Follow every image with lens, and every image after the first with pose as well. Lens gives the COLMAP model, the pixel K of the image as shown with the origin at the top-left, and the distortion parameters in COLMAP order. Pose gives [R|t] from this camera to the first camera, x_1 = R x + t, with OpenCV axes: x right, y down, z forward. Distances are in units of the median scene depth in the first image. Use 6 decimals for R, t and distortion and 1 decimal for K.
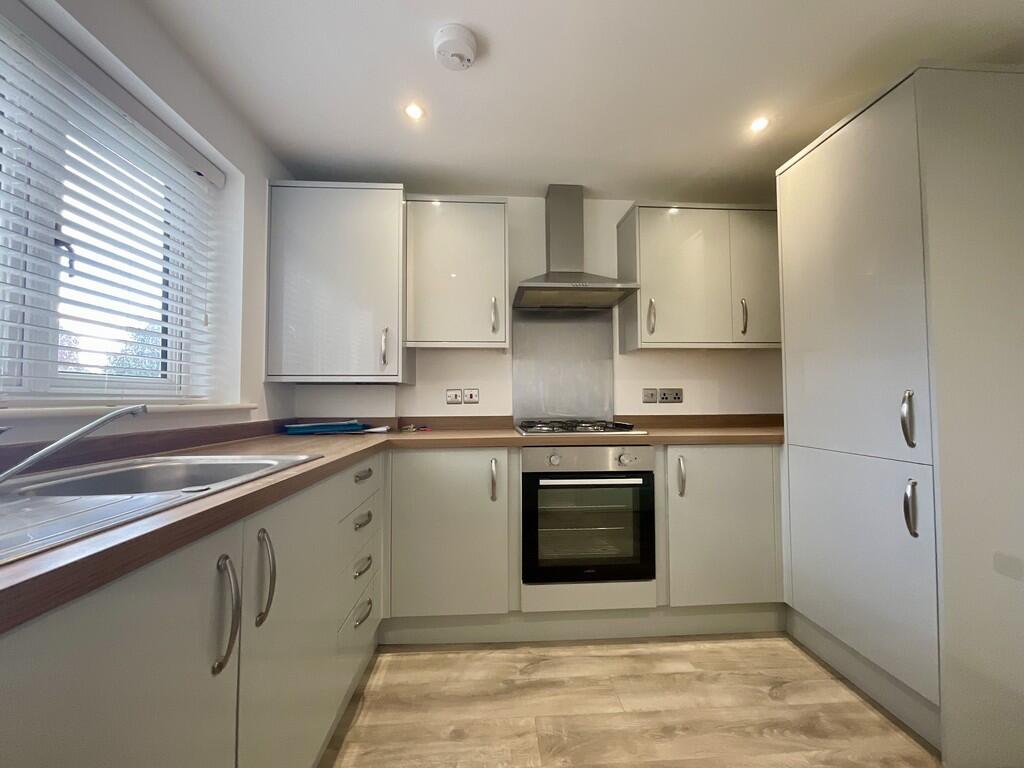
lens RADIAL K [[414.7, 0, 512.0], [0, 414.7, 384.0], [0, 0, 1]] dist [0.000118, 0.000055]
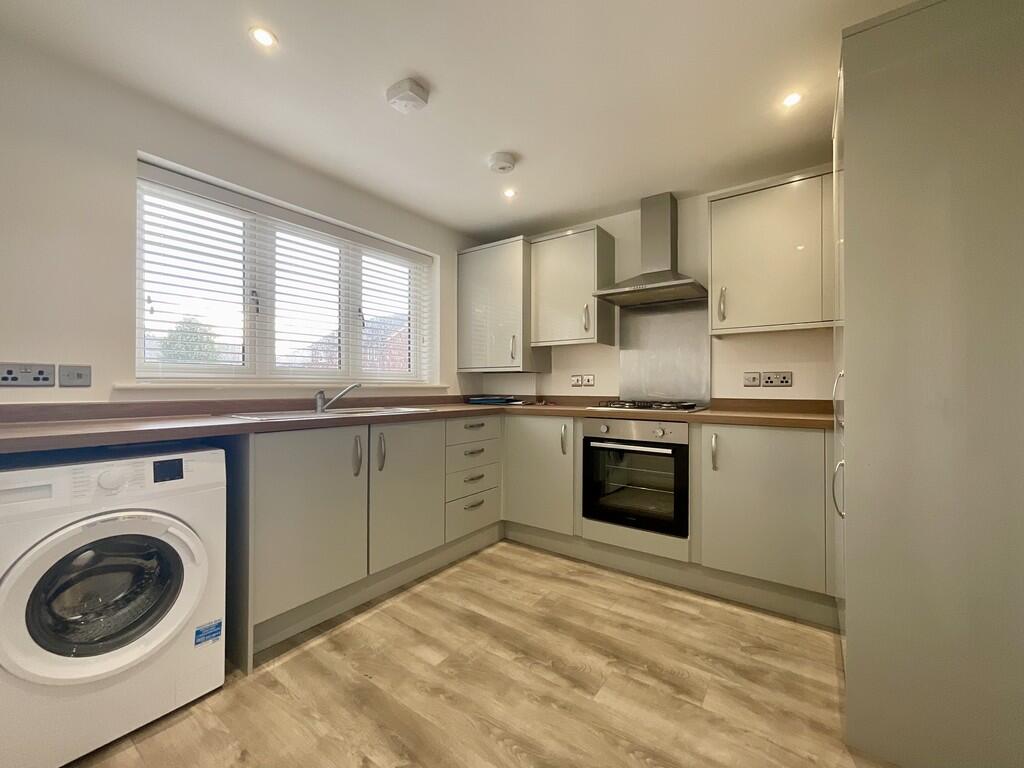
lens RADIAL K [[414.7, 0, 512.0], [0, 414.7, 384.0], [0, 0, 1]] dist [0.000118, 0.000055]
pose [[0.775564, 0.001551, -0.631268, 0.696161], [0.018433, 0.999515, 0.025102, 0.004609], [0.631000, -0.031105, 0.775159, -0.188027]]
